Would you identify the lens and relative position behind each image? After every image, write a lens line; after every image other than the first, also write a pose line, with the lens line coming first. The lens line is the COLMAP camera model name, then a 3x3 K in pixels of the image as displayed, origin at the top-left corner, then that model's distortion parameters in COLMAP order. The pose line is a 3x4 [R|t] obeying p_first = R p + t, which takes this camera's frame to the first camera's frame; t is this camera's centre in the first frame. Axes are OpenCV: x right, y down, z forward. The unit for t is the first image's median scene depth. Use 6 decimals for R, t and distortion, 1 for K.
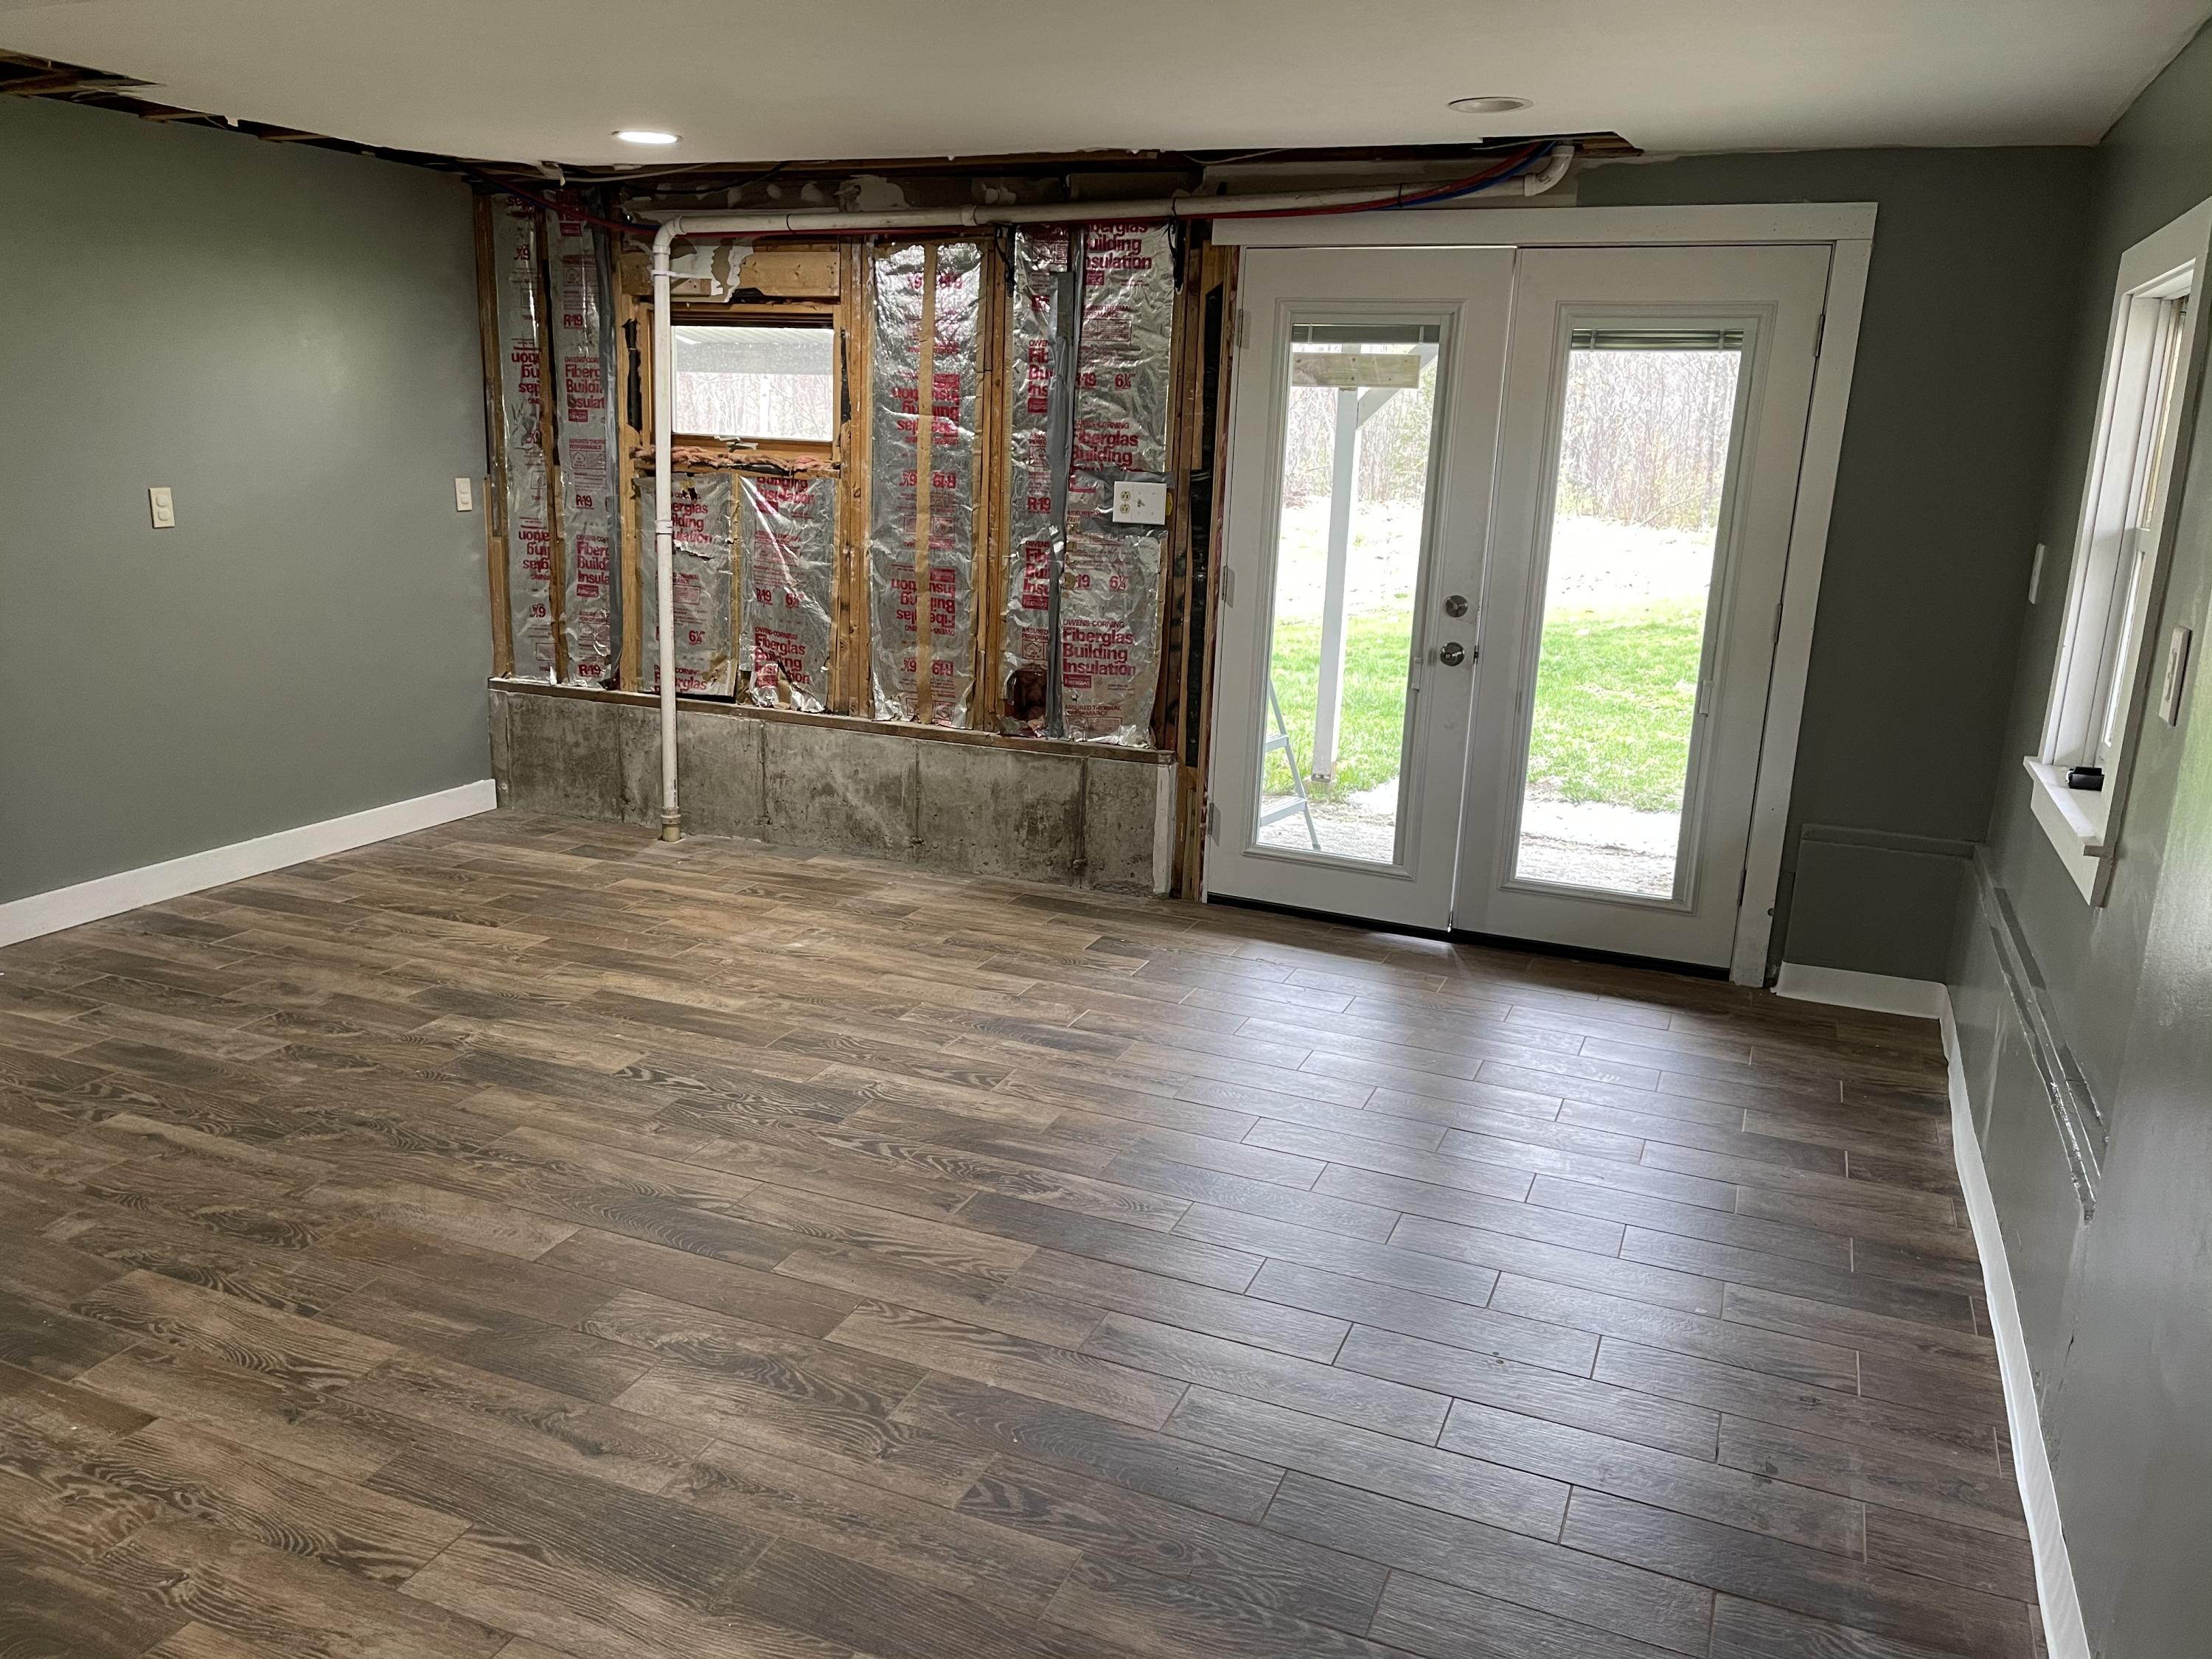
lens RADIAL K [[1671.3, 0, 1108.2], [0, 1671.3, 822.0], [0, 0, 1]] dist [0.037867, -0.040791]
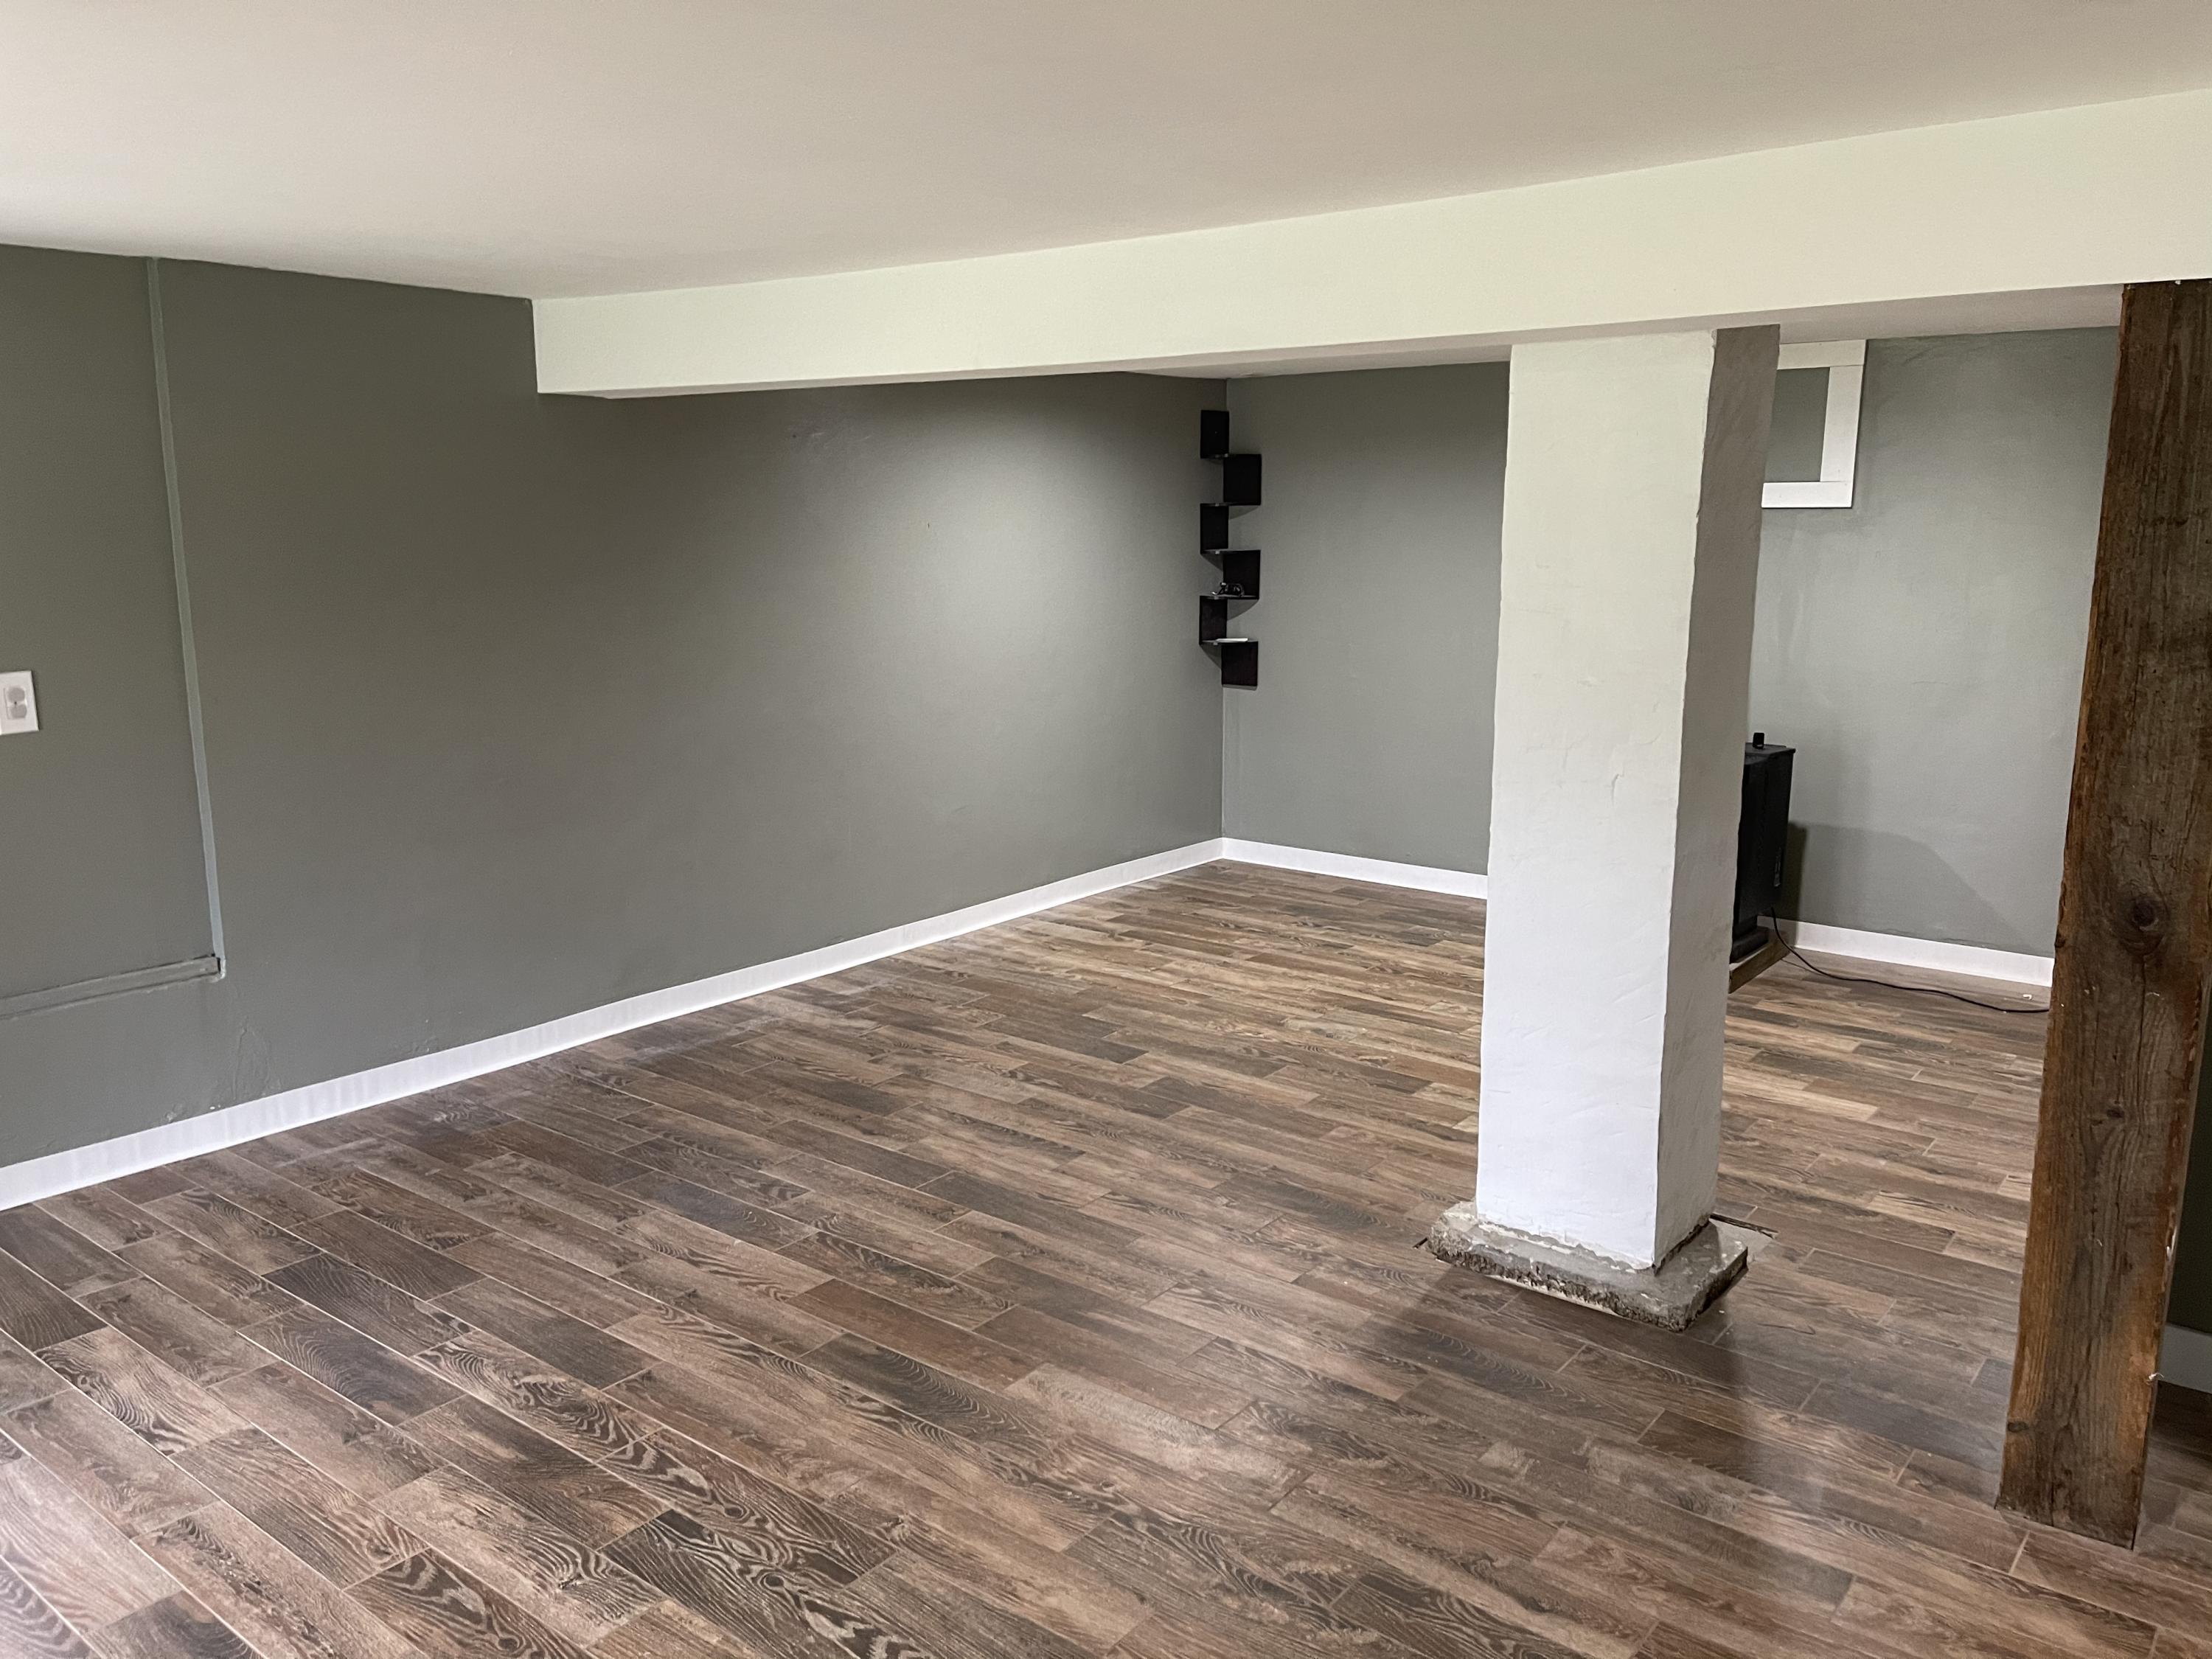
lens RADIAL K [[1671.3, 0, 1108.6], [0, 1671.3, 830.4], [0, 0, 1]] dist [0.037867, -0.040791]
pose [[-0.960680, -0.086836, 0.263730, -0.345986], [0.033786, 0.906220, 0.421454, -0.273637], [-0.275595, 0.413793, -0.867654, 0.969850]]
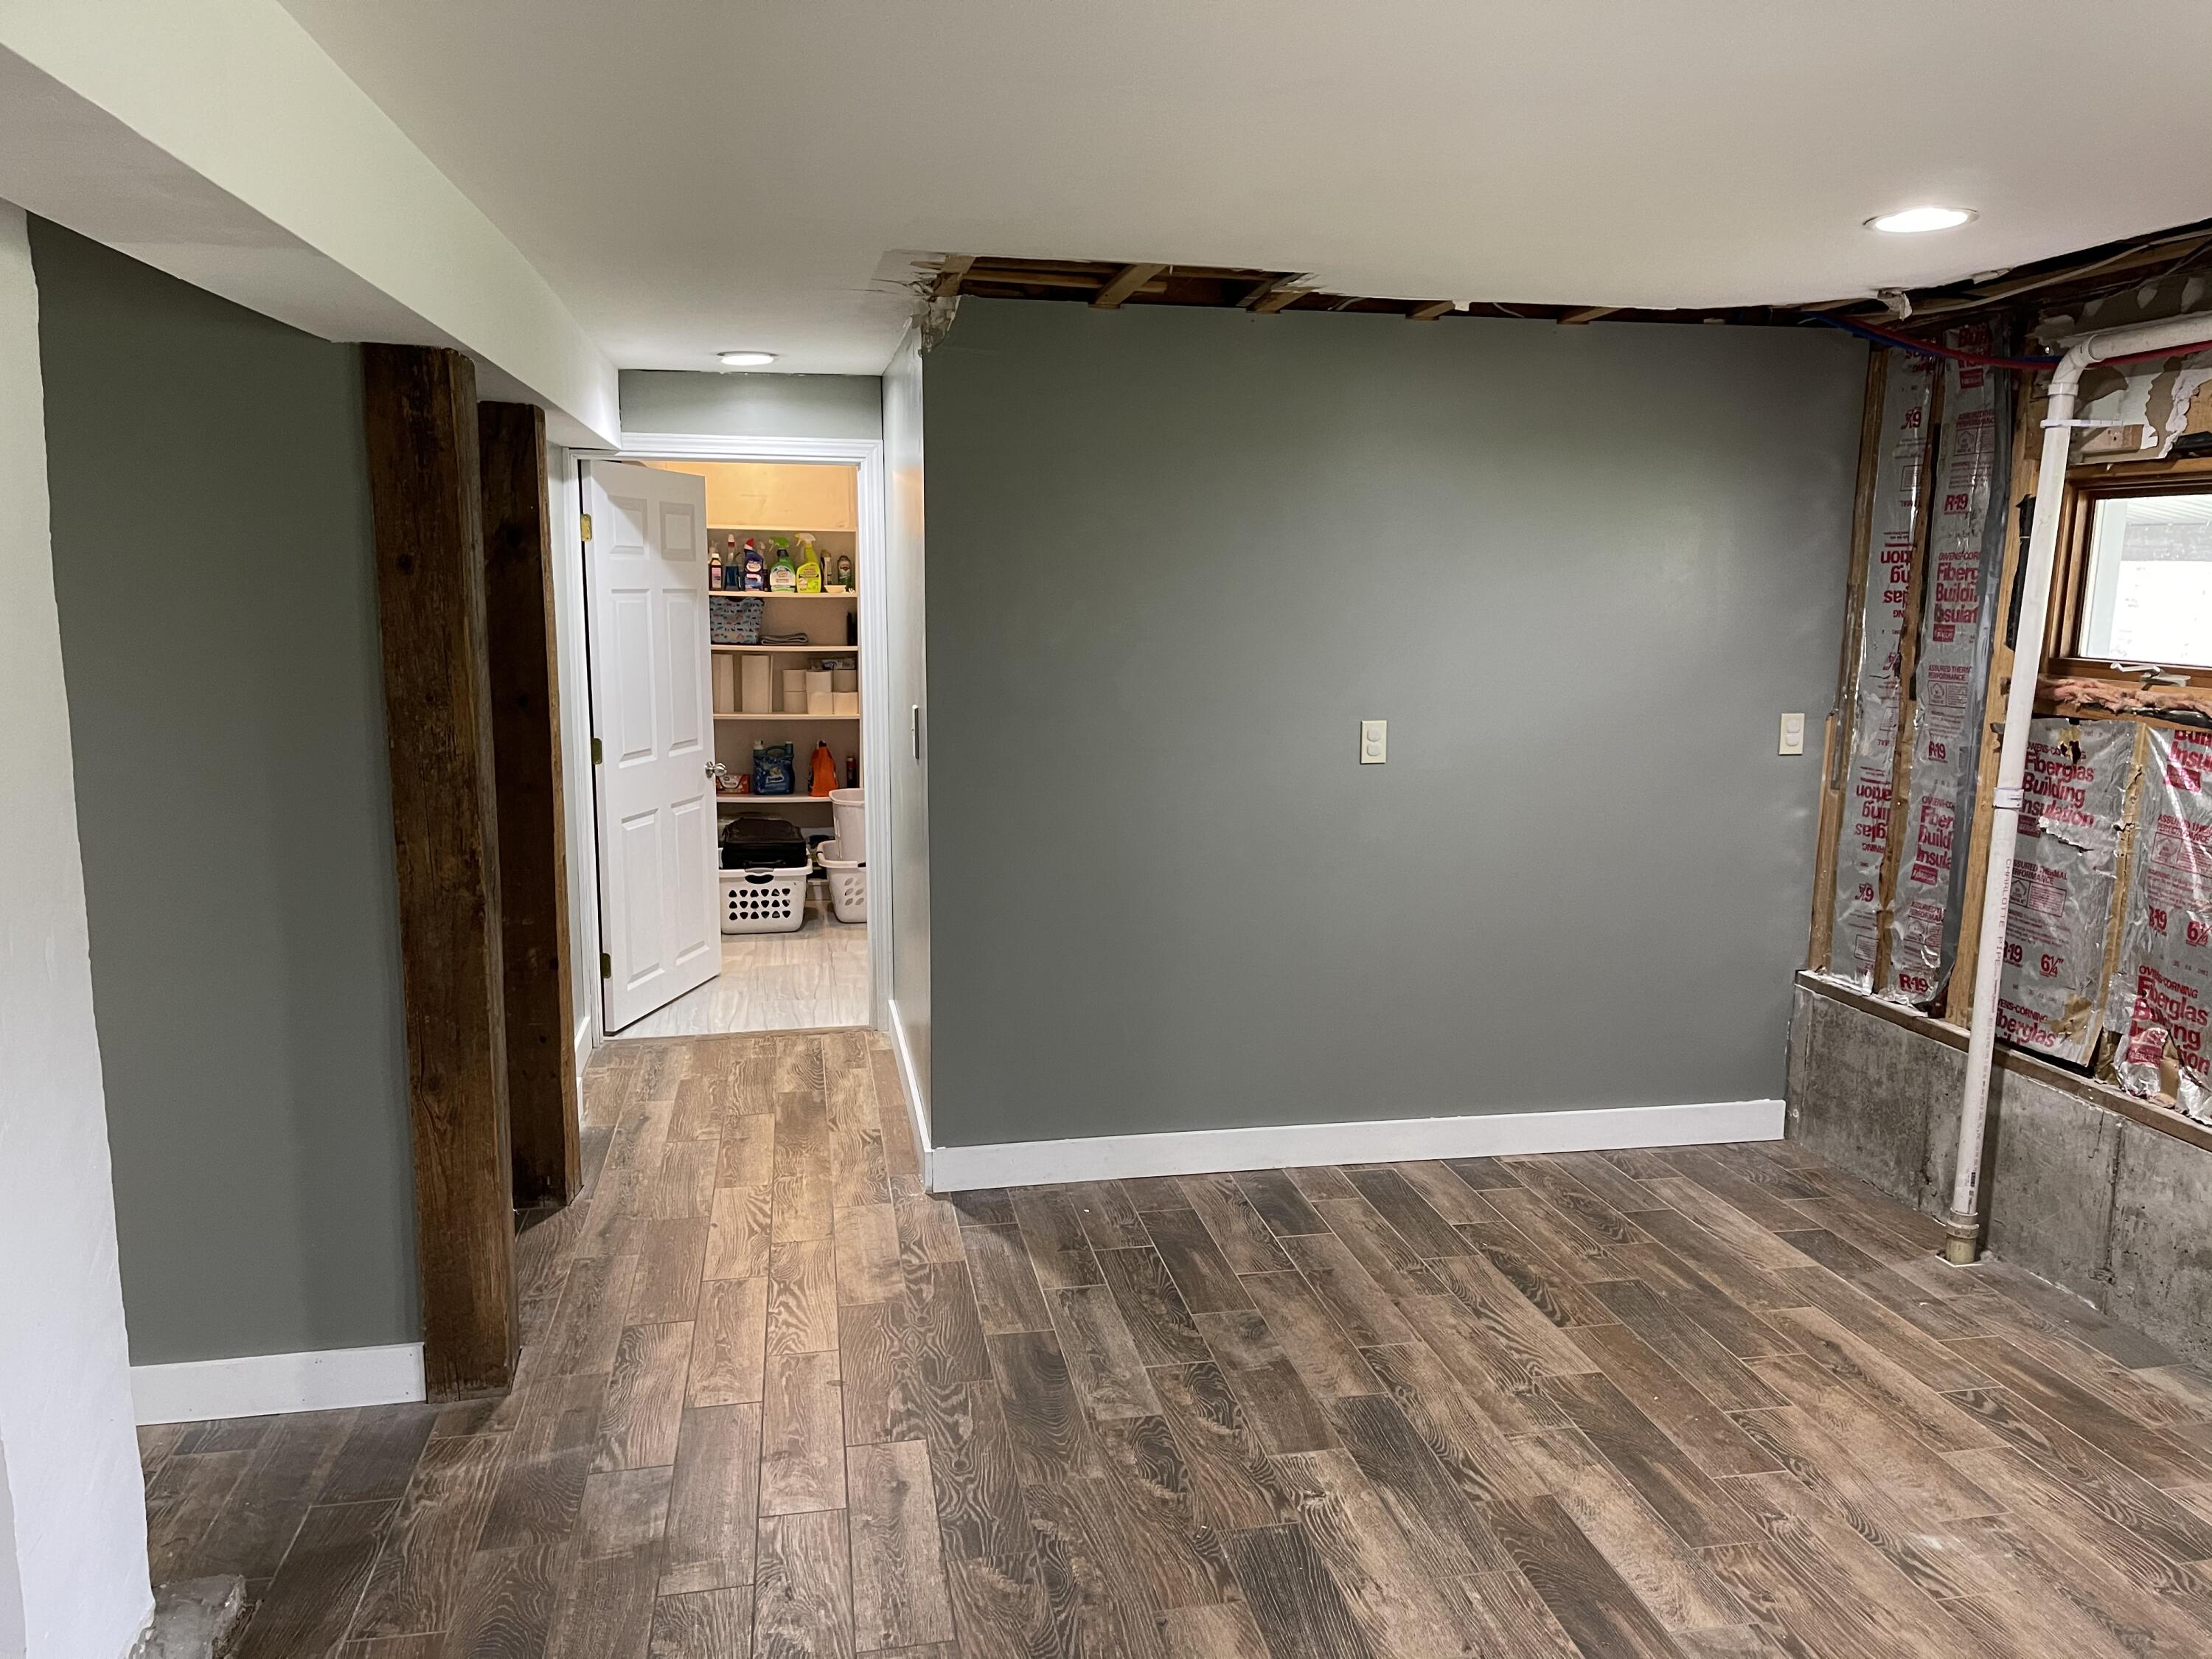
lens RADIAL K [[1671.3, 0, 1106.4], [0, 1671.3, 841.6], [0, 0, 1]] dist [0.037867, -0.040791]
pose [[0.546371, 0.101395, -0.831383, 0.098728], [-0.186615, 0.982429, -0.002824, -0.092077], [0.816488, 0.156692, 0.555693, 0.347049]]
